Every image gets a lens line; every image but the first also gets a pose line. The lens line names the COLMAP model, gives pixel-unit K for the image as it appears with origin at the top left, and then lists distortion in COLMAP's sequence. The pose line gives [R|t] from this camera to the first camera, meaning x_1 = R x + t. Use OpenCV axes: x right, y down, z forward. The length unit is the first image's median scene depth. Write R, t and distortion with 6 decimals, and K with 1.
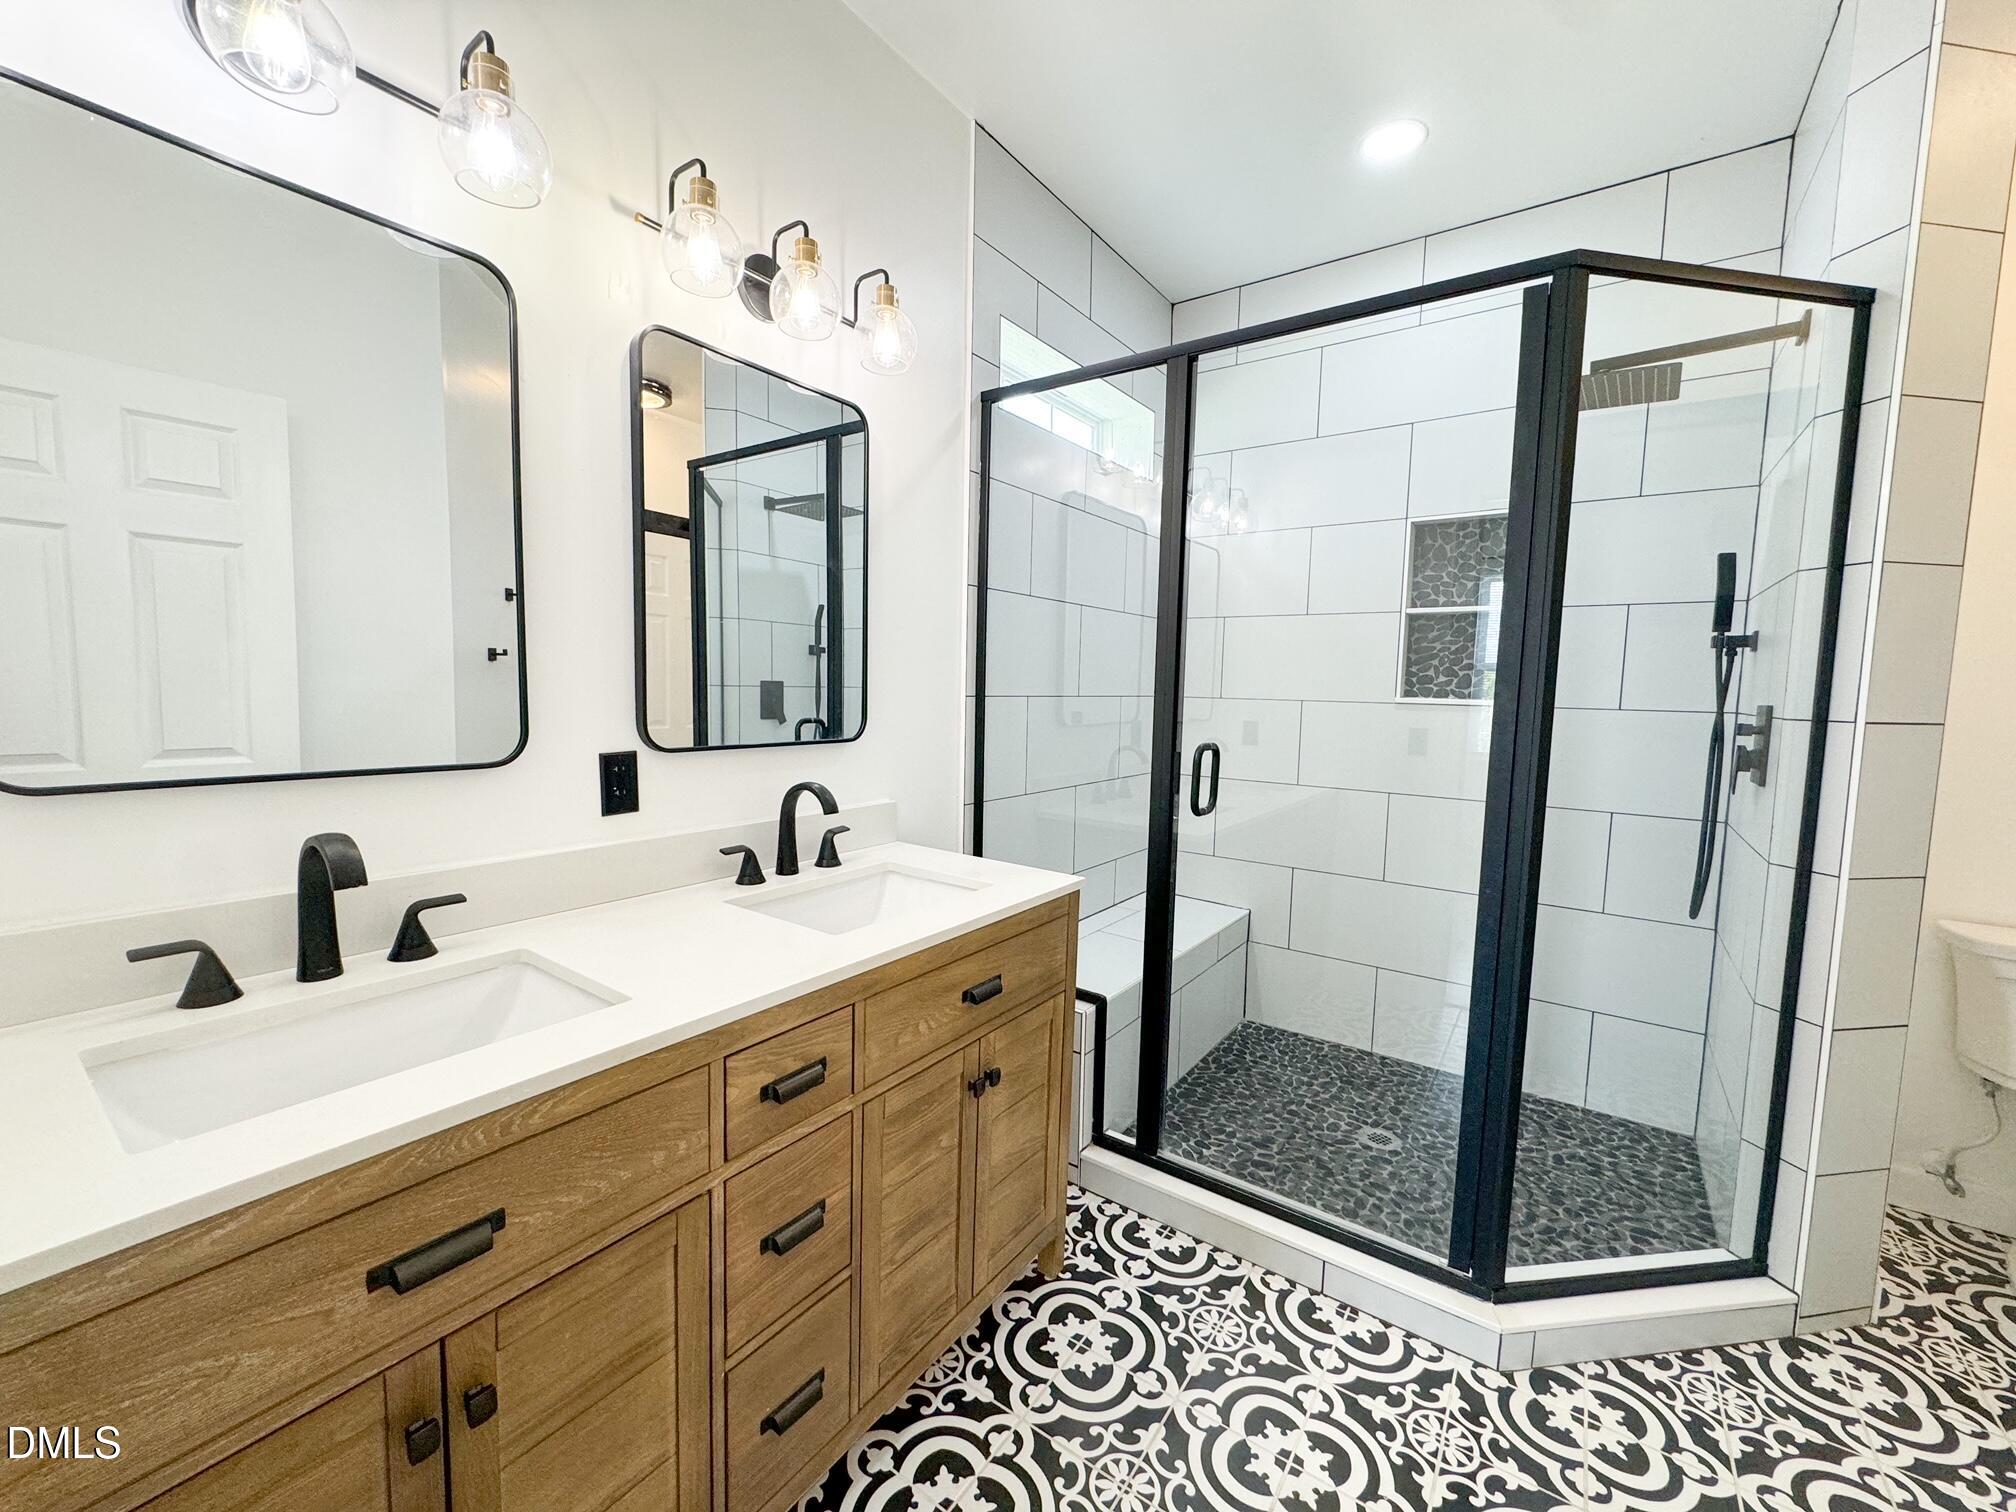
lens RADIAL K [[807.8, 0, 1006.8], [0, 807.8, 755.0], [0, 0, 1]] dist [-0.002012, 0.000629]
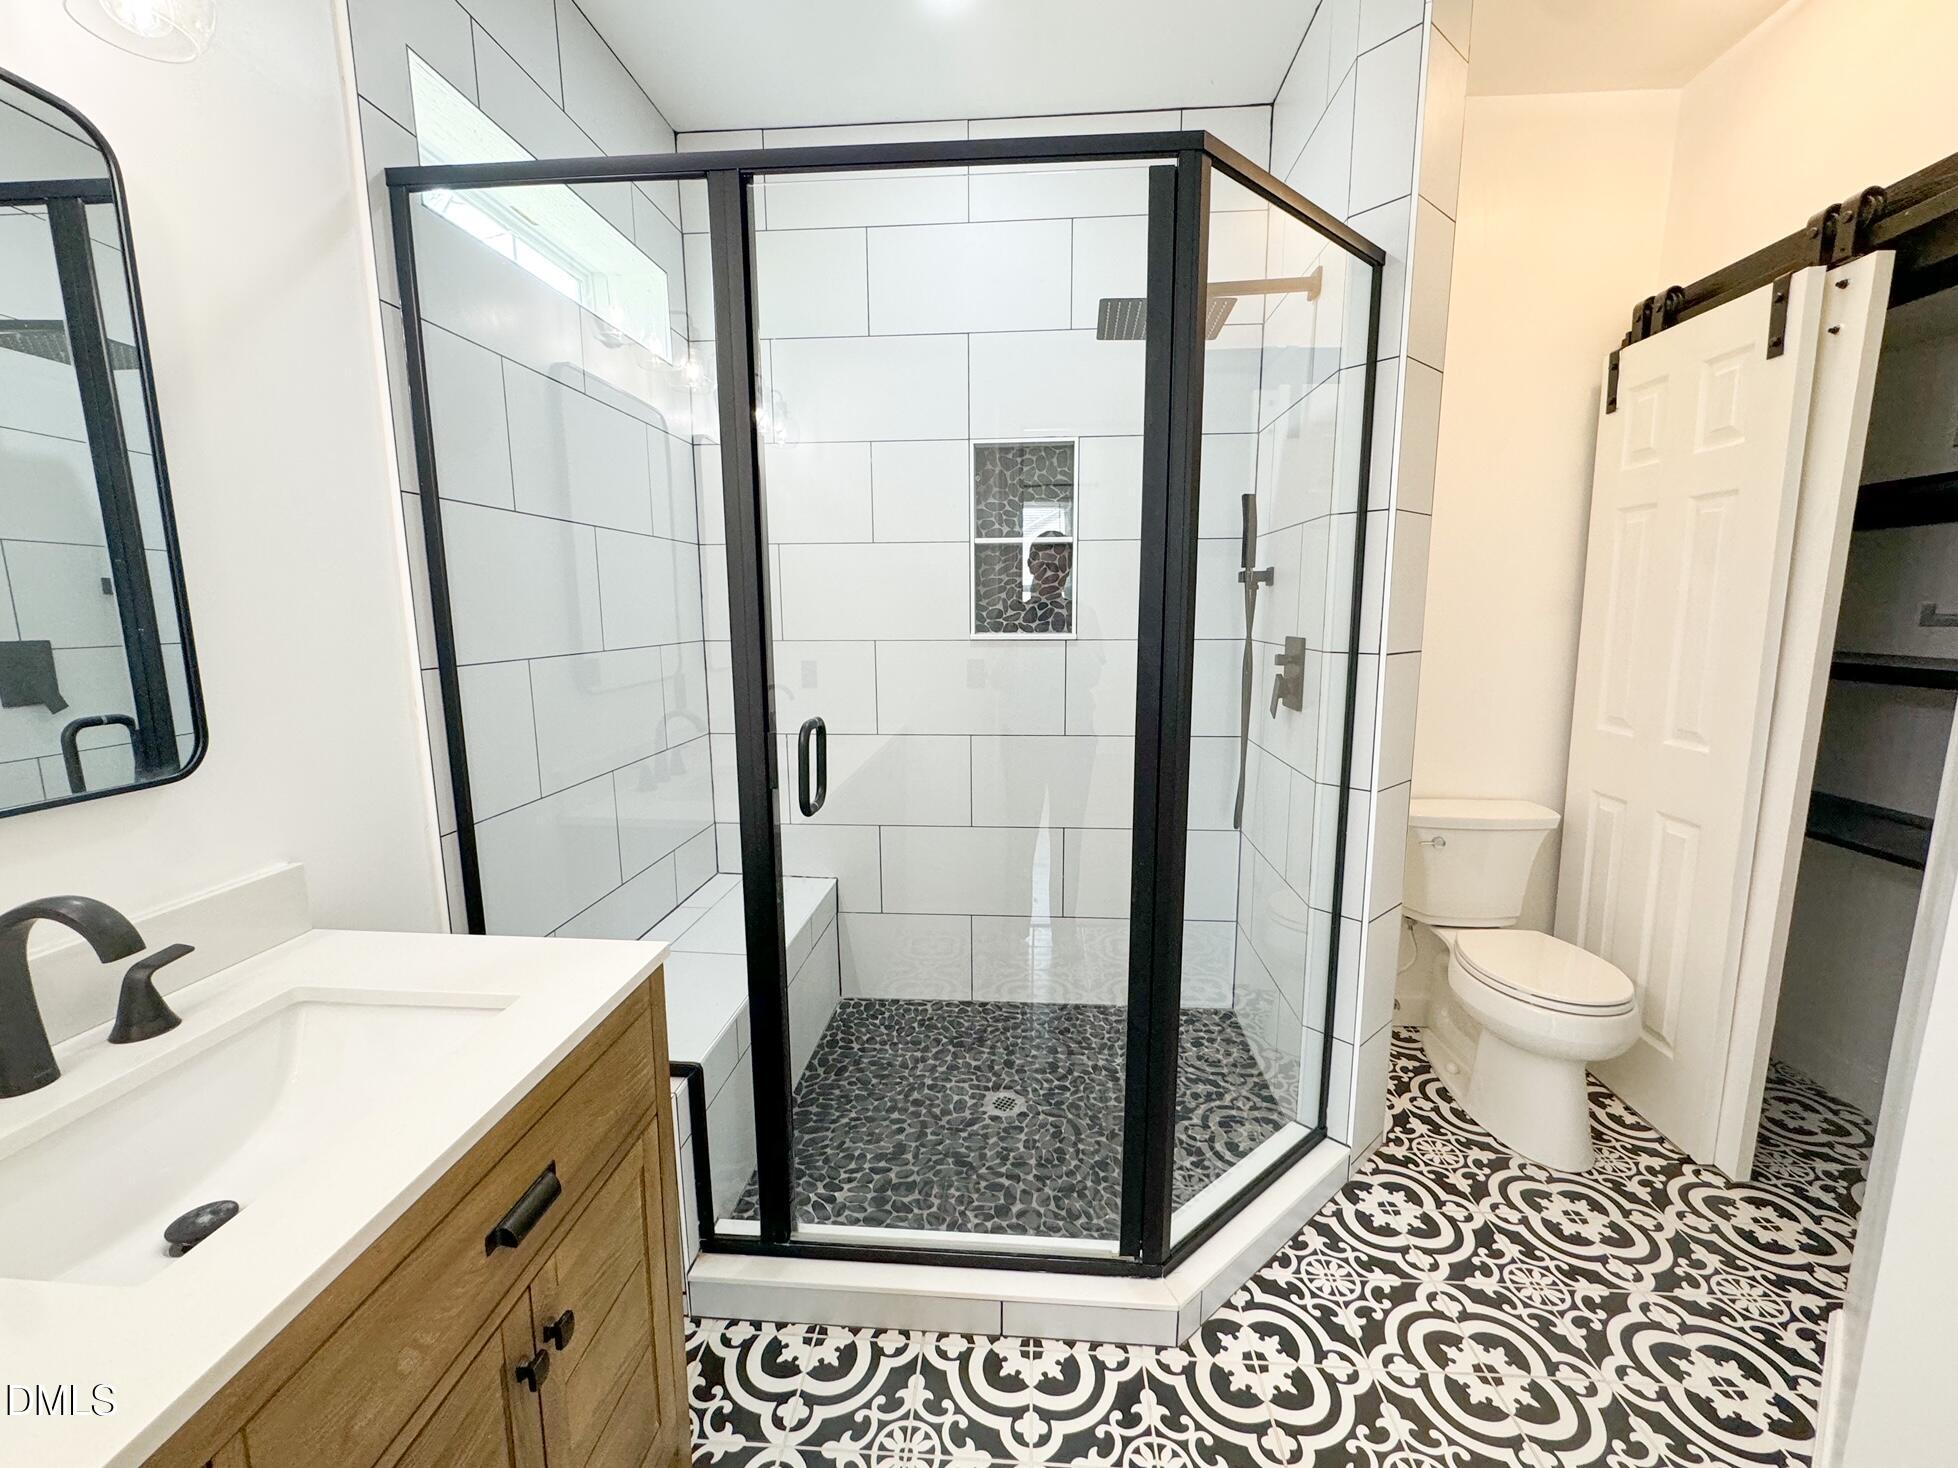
lens RADIAL K [[804.9, 0, 975.0], [0, 804.9, 734.2], [0, 0, 1]] dist [-0.002881, 0.000298]
pose [[0.852198, -0.107954, 0.511961, -0.009458], [0.070137, 0.993222, 0.092685, -0.058536], [-0.518497, -0.043079, 0.853994, 0.266669]]
